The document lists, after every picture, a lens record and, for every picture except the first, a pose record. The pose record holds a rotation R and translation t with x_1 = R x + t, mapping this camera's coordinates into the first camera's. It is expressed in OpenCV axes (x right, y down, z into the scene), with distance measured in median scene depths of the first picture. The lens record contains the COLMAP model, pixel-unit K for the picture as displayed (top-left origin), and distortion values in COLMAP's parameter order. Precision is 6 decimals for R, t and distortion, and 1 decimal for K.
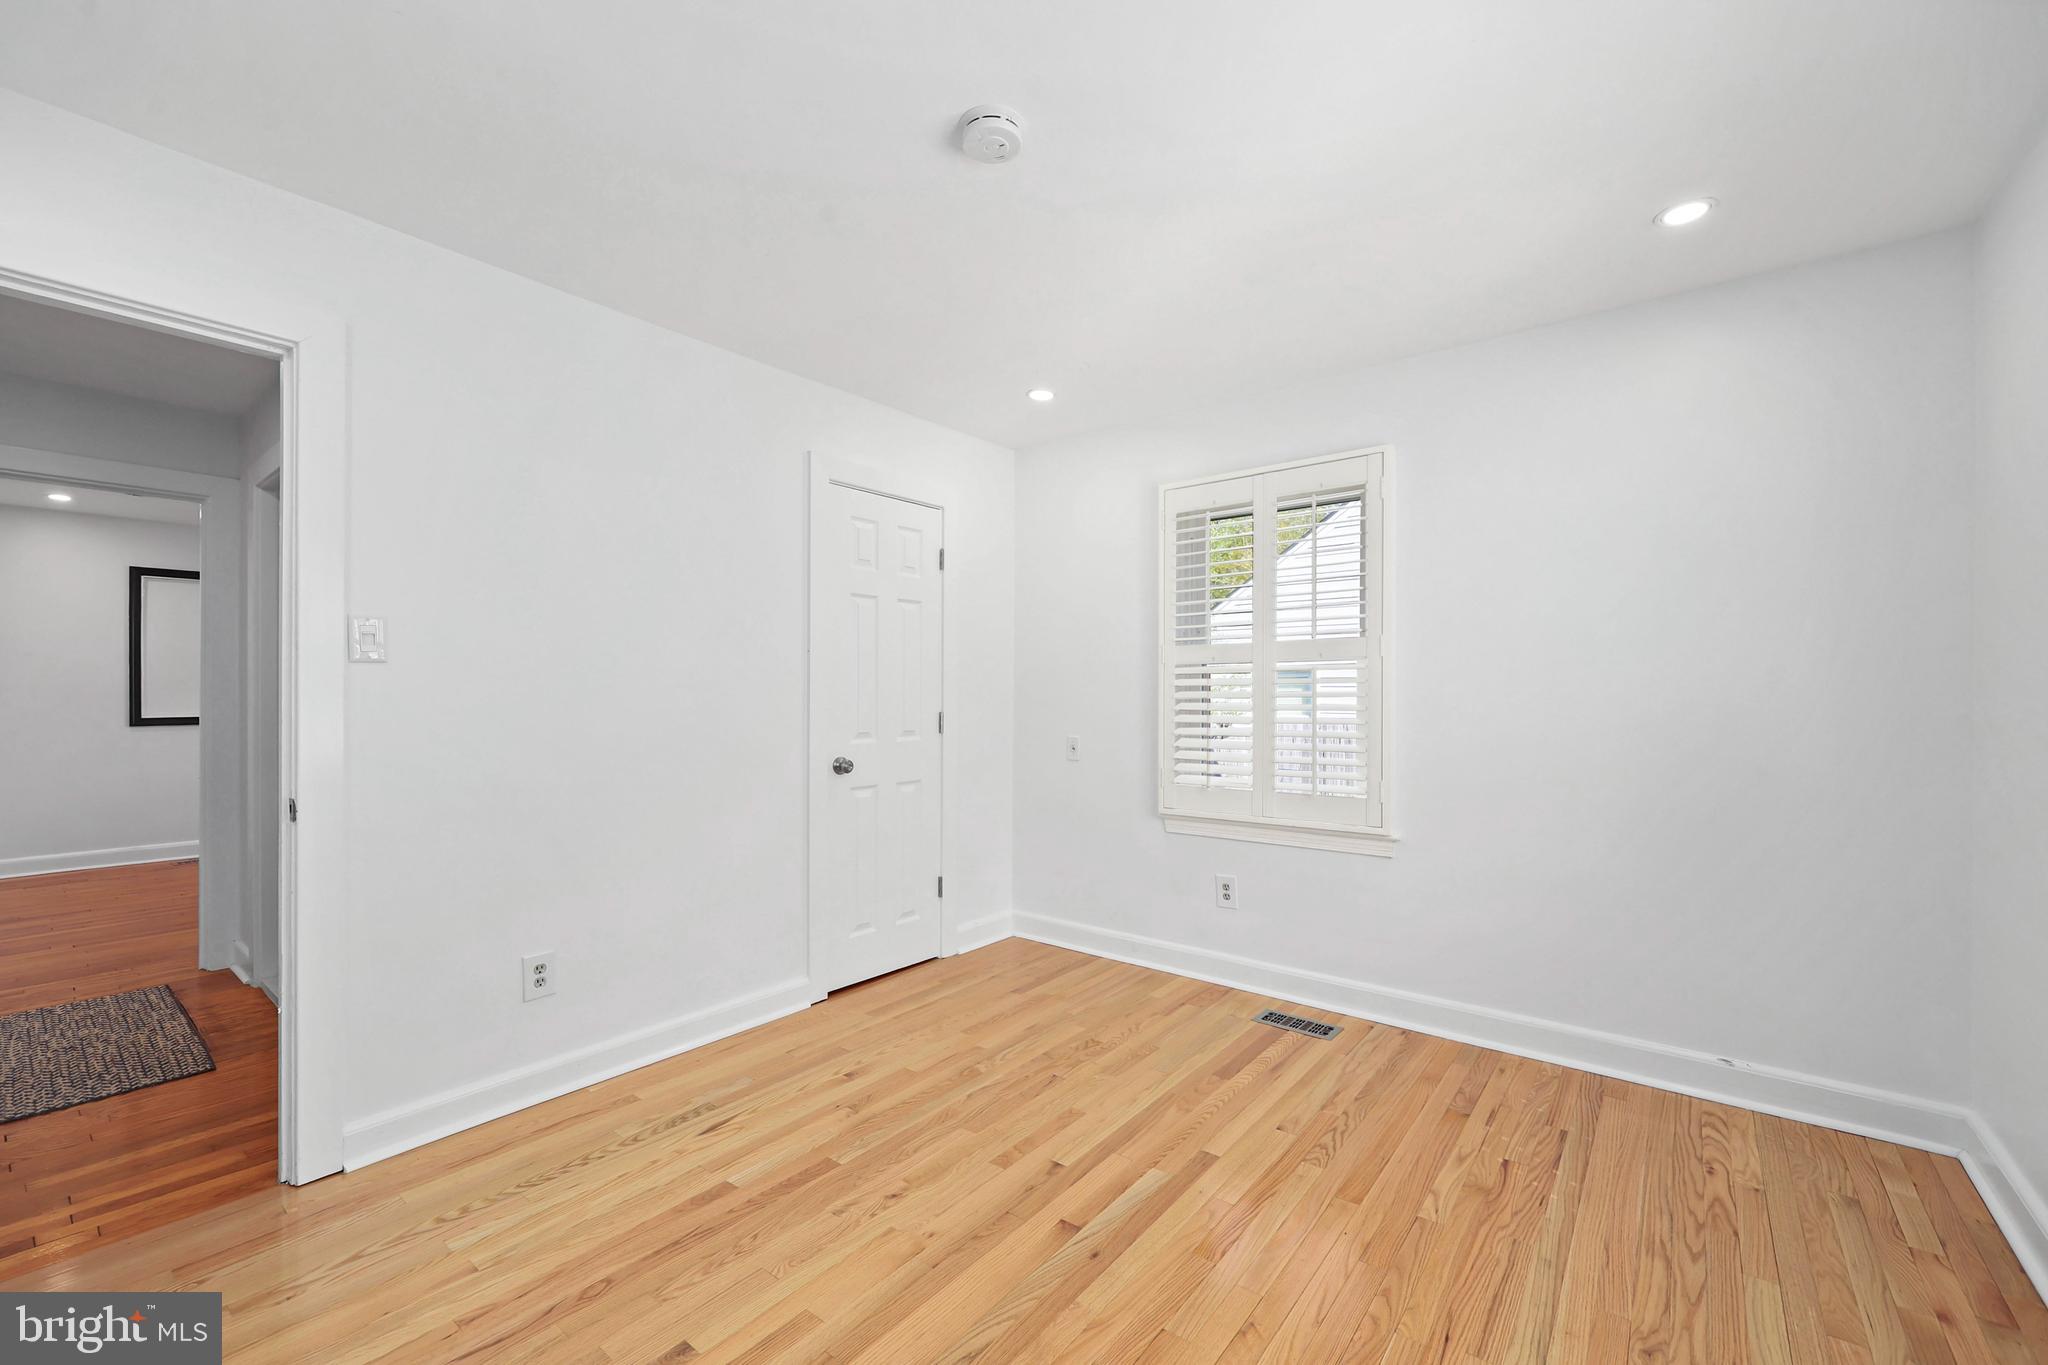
lens RADIAL K [[835.4, 0, 1038.5], [0, 835.4, 681.9], [0, 0, 1]] dist [-0.002454, 0.001331]
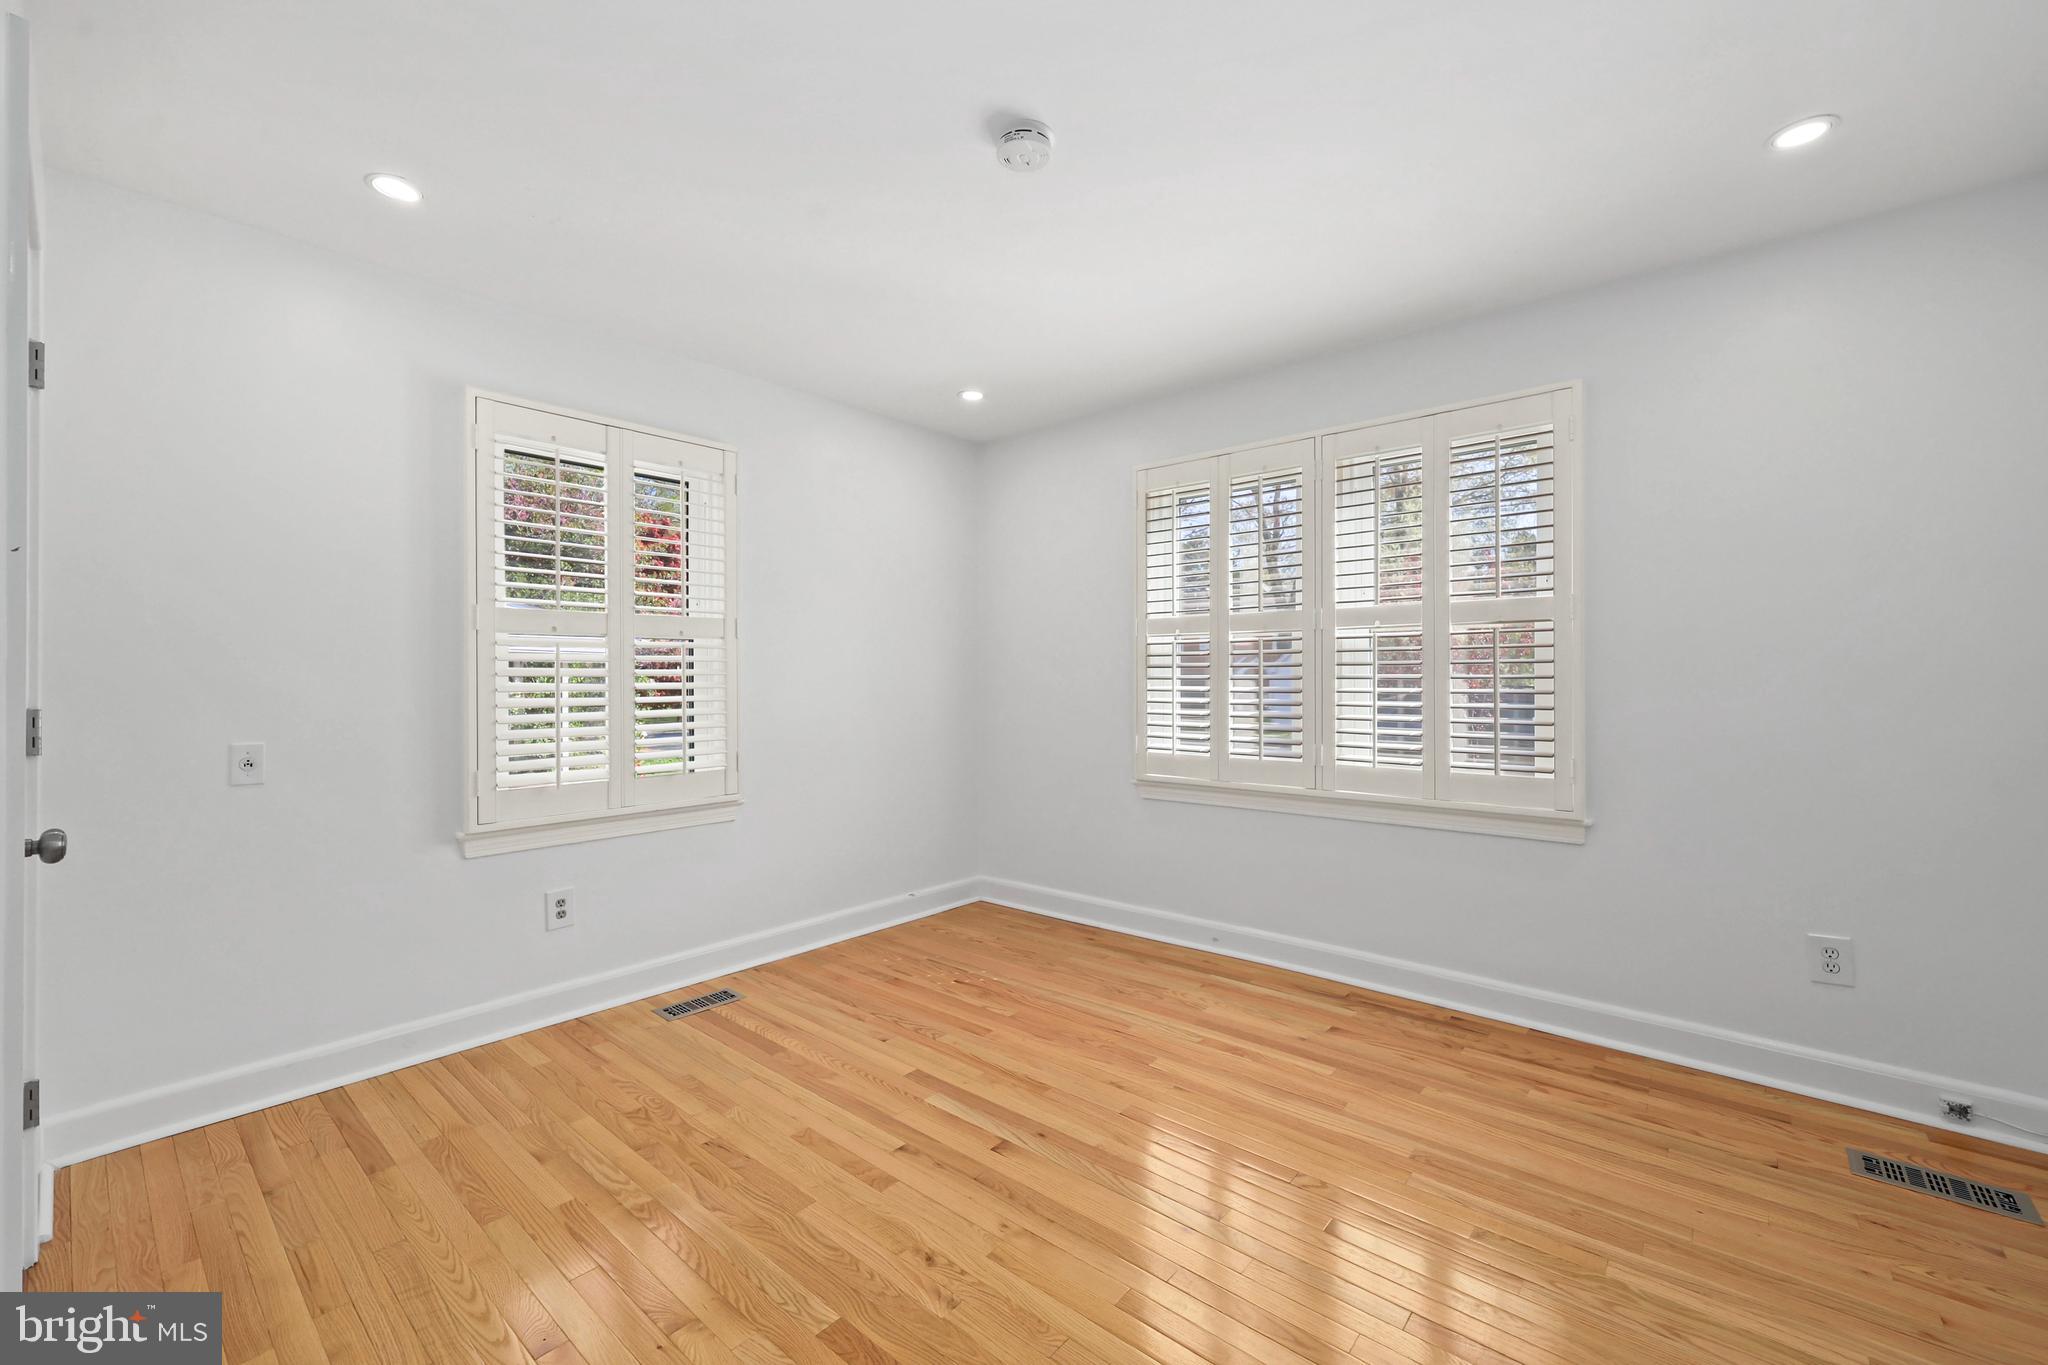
lens RADIAL K [[835.4, 0, 1027.1], [0, 835.4, 676.3], [0, 0, 1]] dist [-0.002454, 0.001331]
pose [[0.047057, 0.000024, 0.998892, -0.743939], [-0.013425, 0.999910, 0.000608, 0.015520], [-0.998802, -0.013439, 0.047053, 0.635426]]
